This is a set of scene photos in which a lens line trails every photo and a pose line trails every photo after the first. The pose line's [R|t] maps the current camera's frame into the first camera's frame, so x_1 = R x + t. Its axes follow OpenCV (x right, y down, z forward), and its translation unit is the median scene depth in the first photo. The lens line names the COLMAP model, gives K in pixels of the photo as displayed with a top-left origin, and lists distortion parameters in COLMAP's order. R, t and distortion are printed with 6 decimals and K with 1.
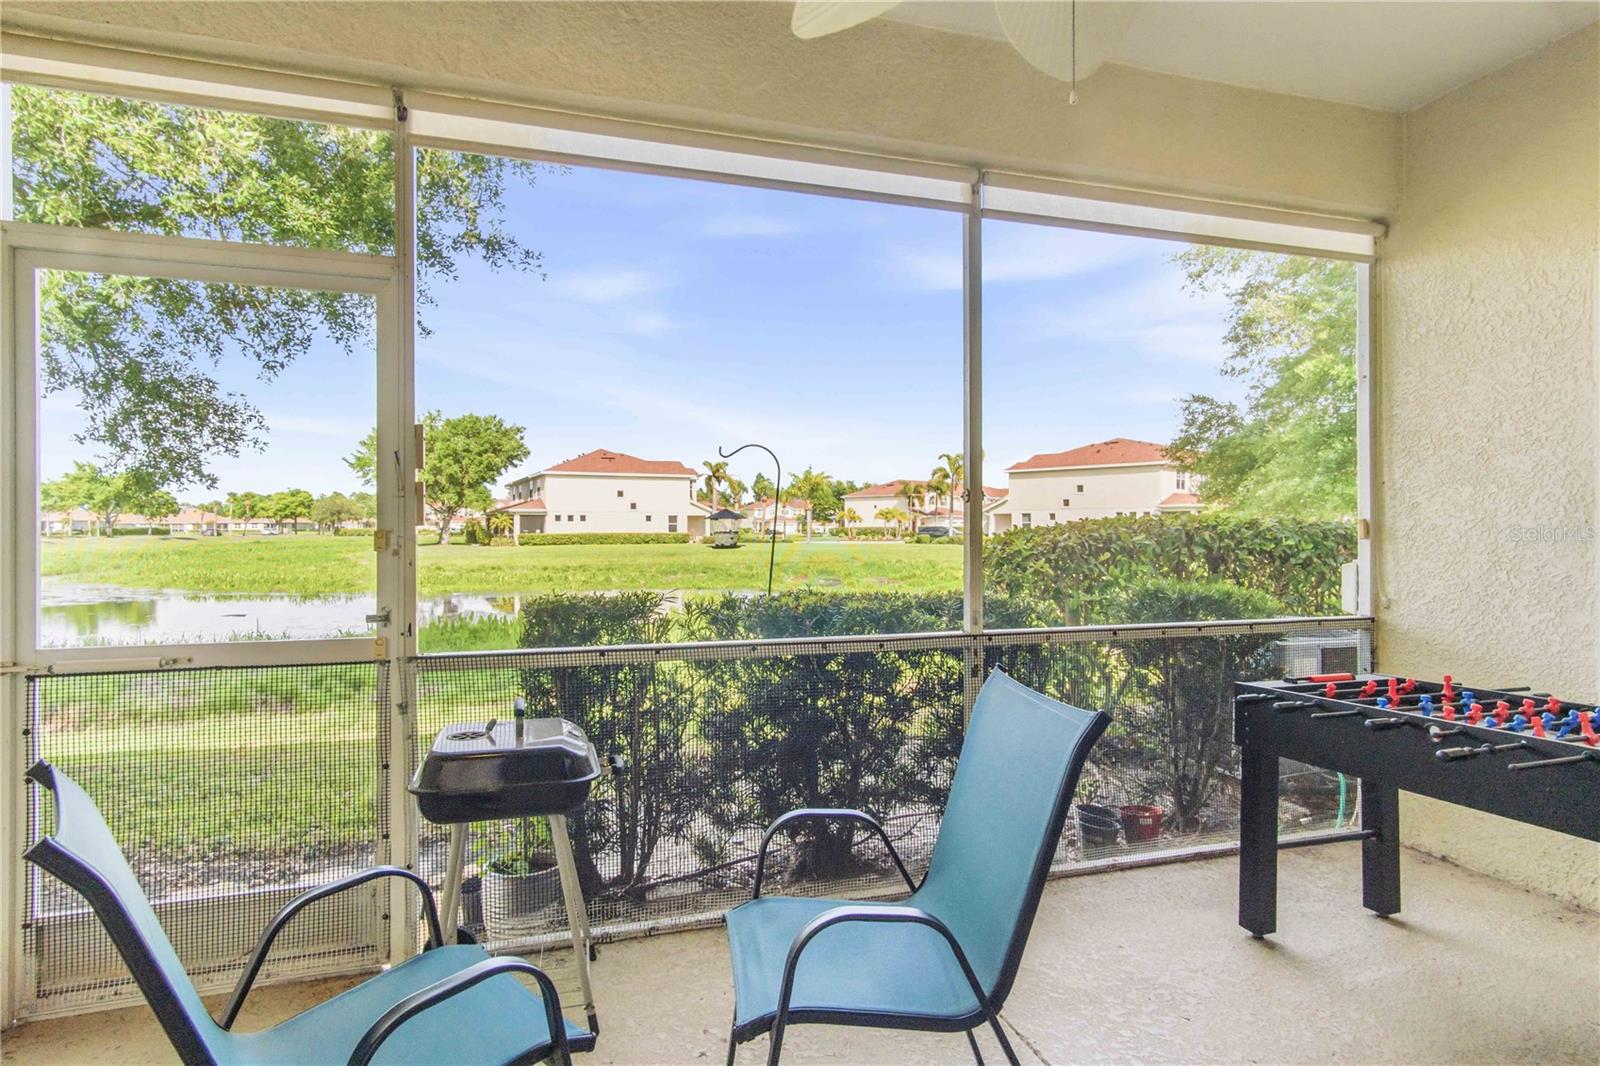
lens RADIAL K [[846.2, 0, 811.2], [0, 846.2, 528.8], [0, 0, 1]] dist [0.007810, 0.000341]
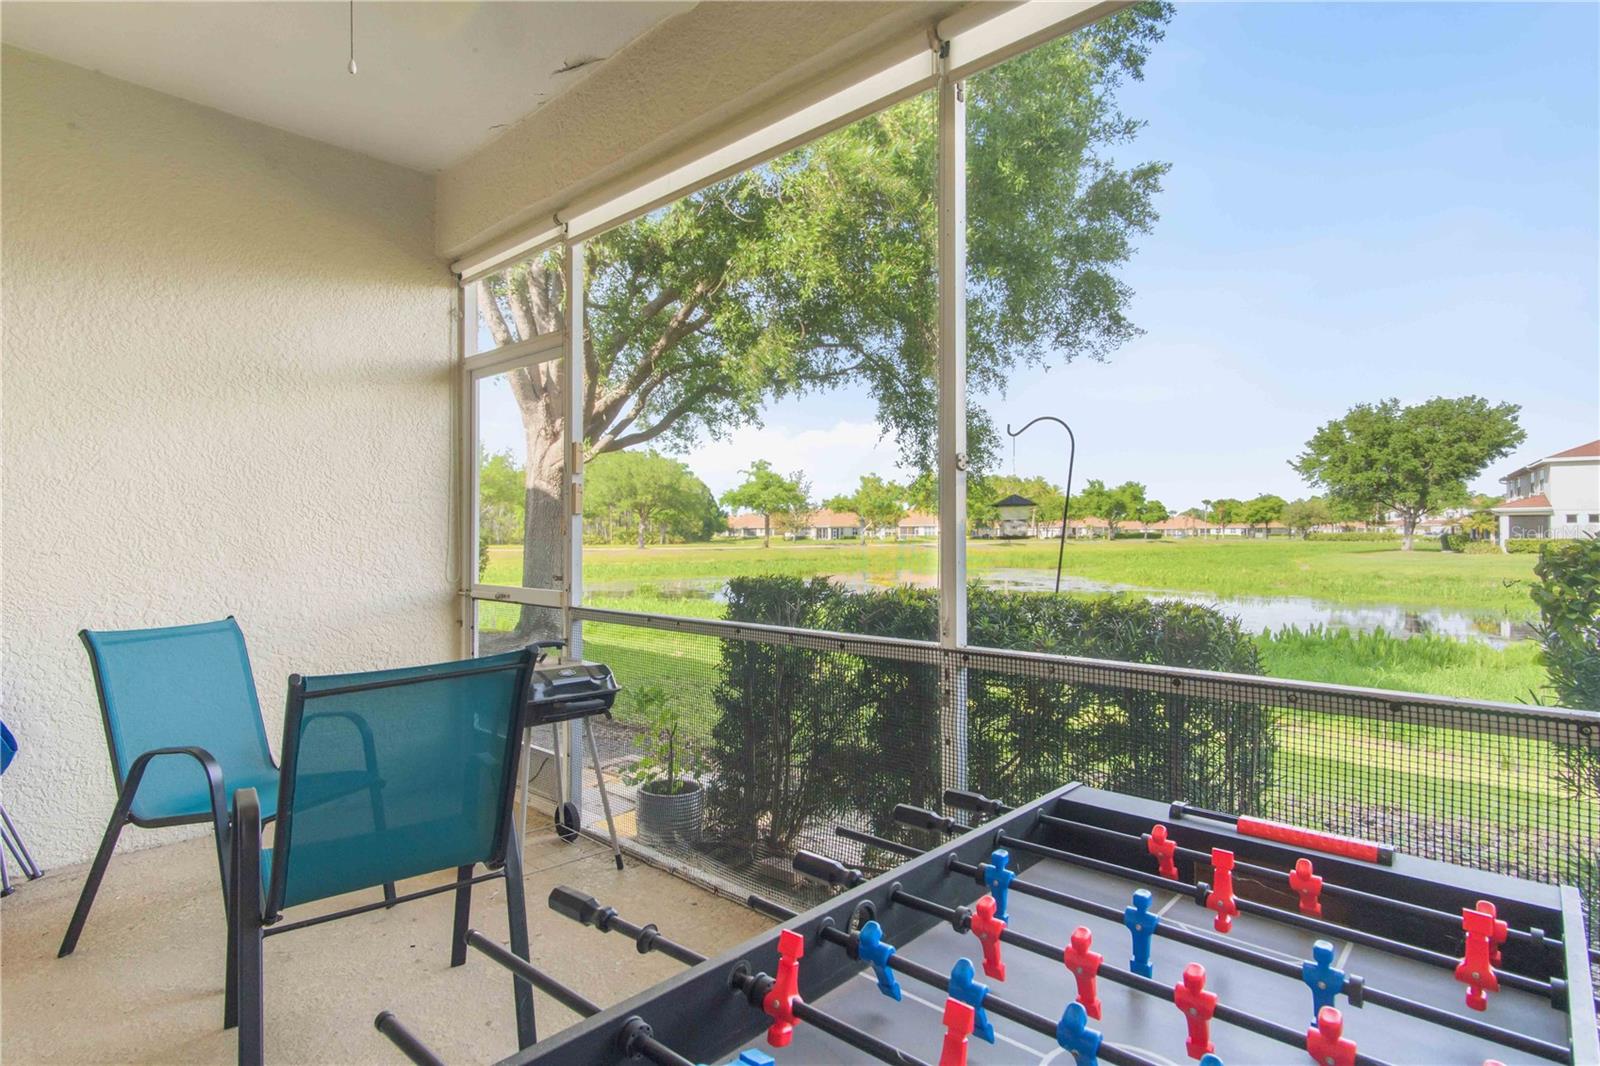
lens RADIAL K [[846.2, 0, 796.5], [0, 846.2, 526.7], [0, 0, 1]] dist [0.007810, 0.000341]
pose [[0.486630, -0.007389, -0.873577, 0.043845], [0.000333, 0.999966, -0.008272, 0.001382], [0.873608, 0.003734, 0.486616, 0.029721]]
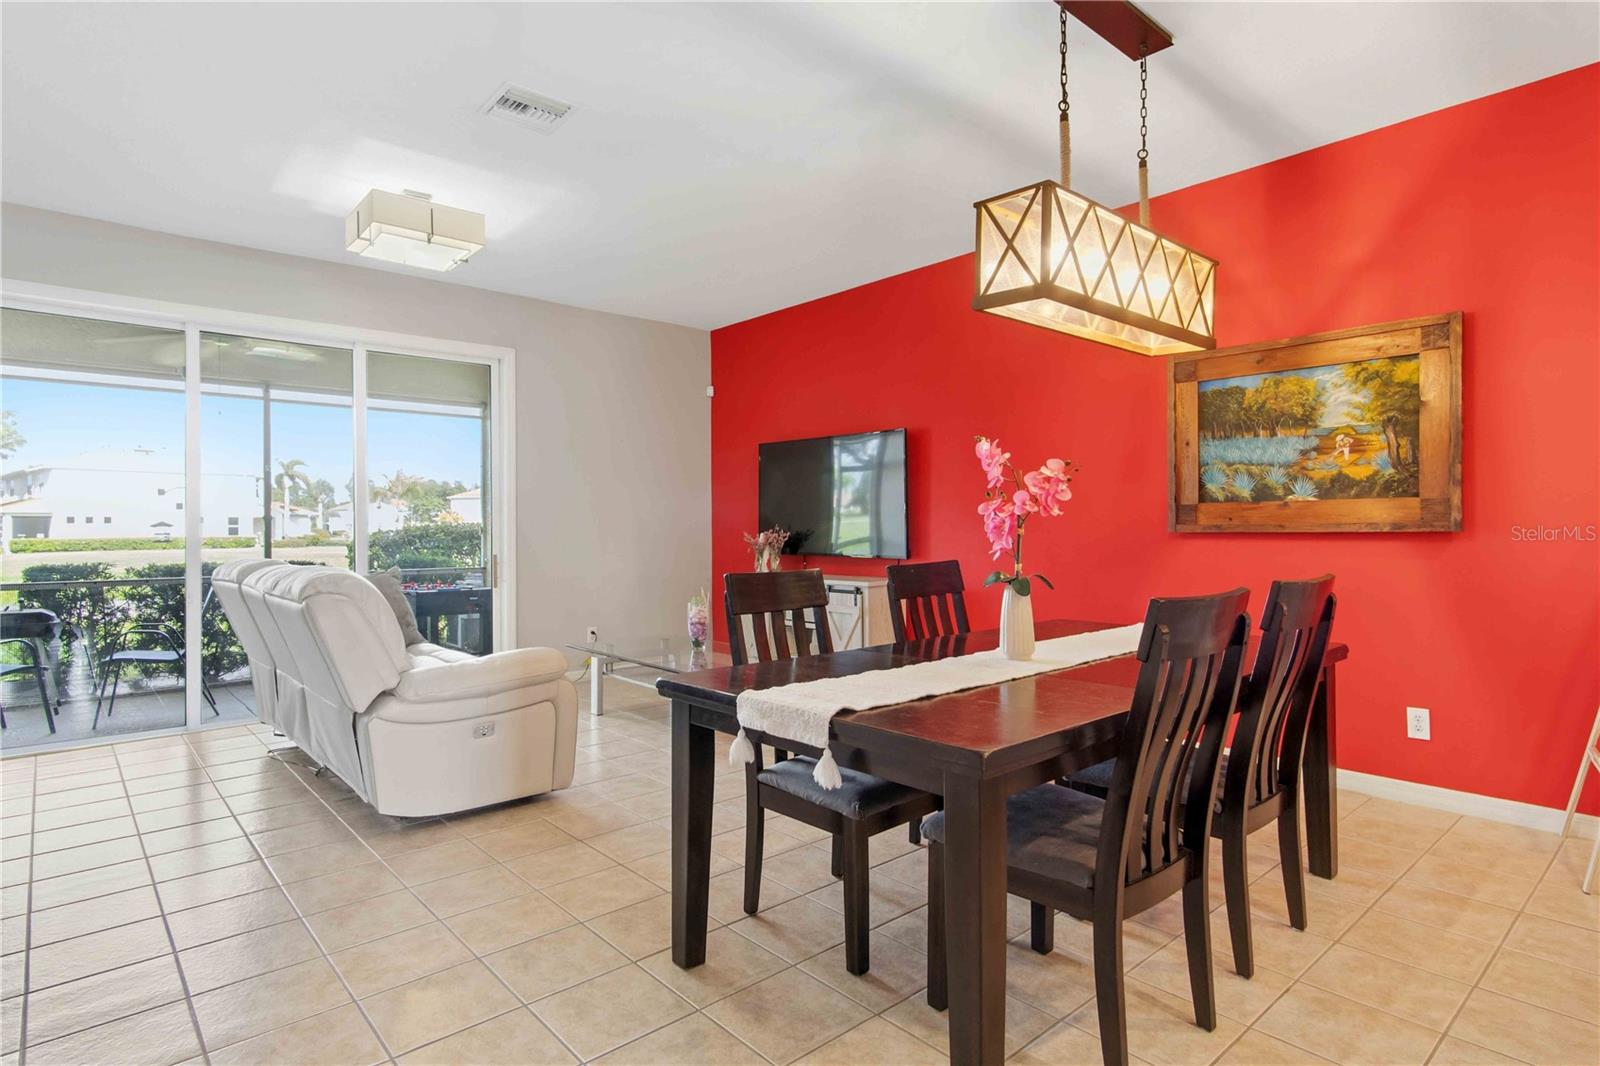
lens RADIAL K [[846.2, 0, 795.2], [0, 846.2, 529.4], [0, 0, 1]] dist [0.007810, 0.000341]
pose [[0.916071, -0.004175, 0.400993, 0.033937], [0.004542, 0.999990, 0.000036, -0.000103], [-0.400989, 0.001788, 0.916081, -0.101535]]
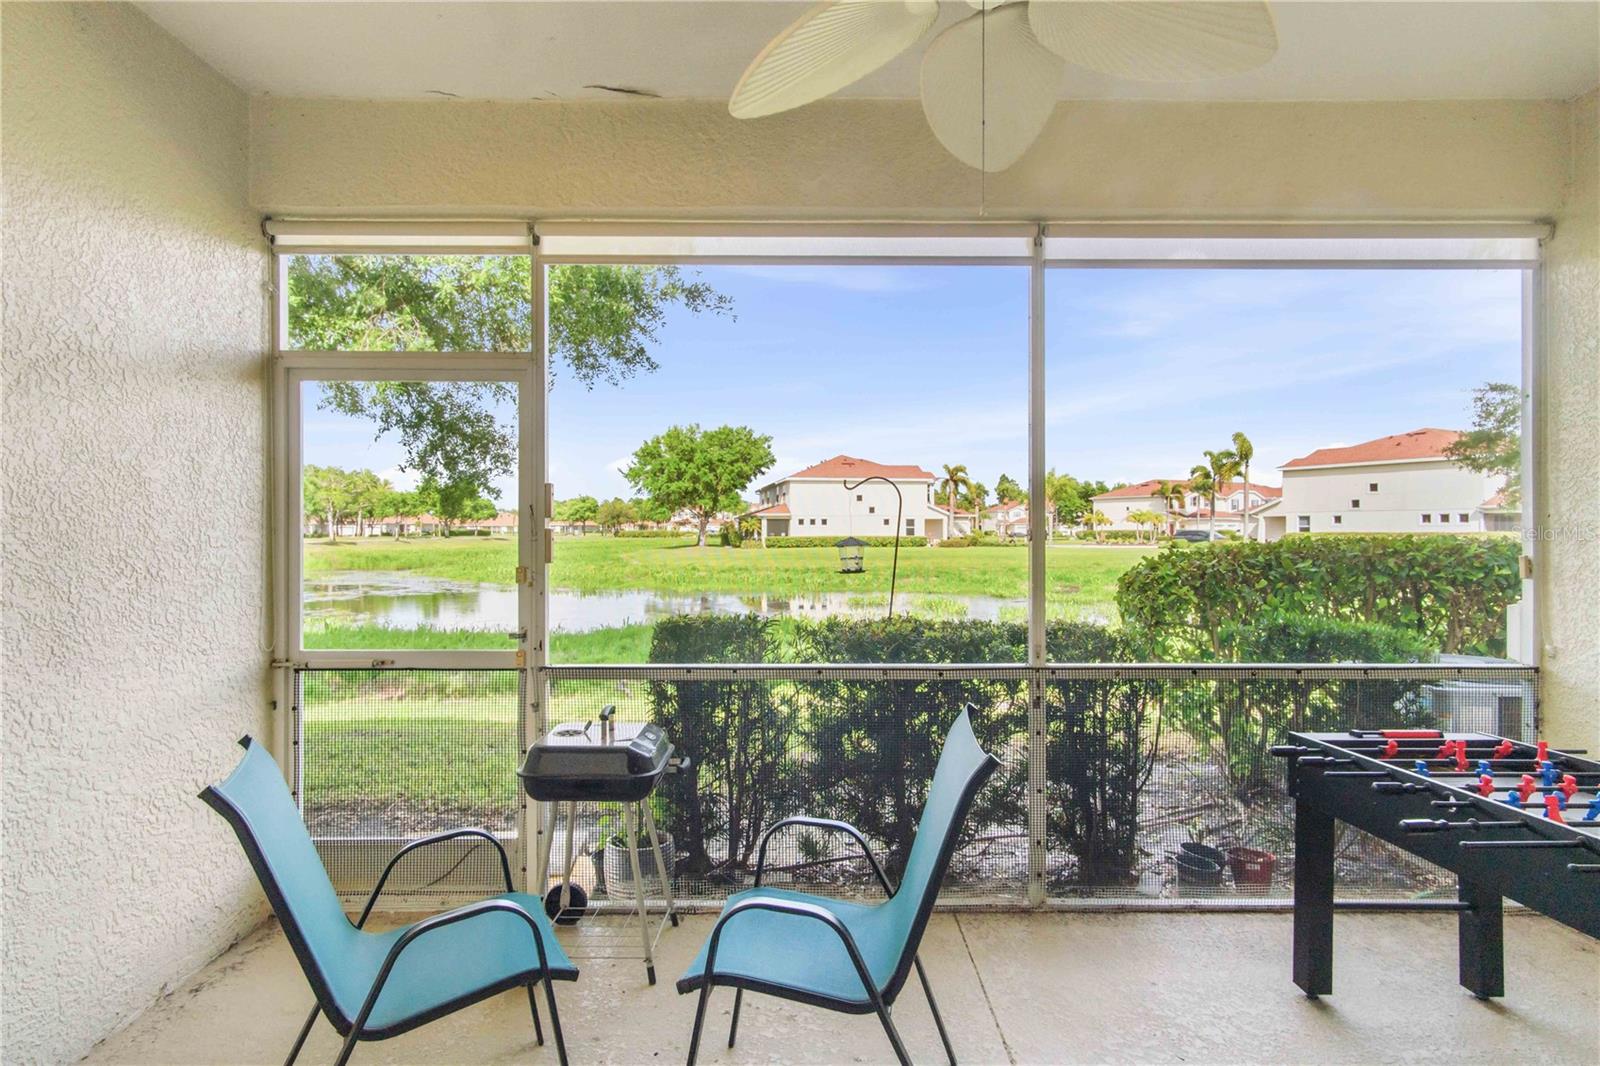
lens RADIAL K [[846.2, 0, 809.1], [0, 846.2, 530.0], [0, 0, 1]] dist [0.007810, 0.000341]
pose [[0.958788, 0.001917, -0.284114, 0.012496], [-0.002266, 0.999997, -0.000900, -0.002454], [0.284112, 0.001507, 0.958790, -0.004638]]
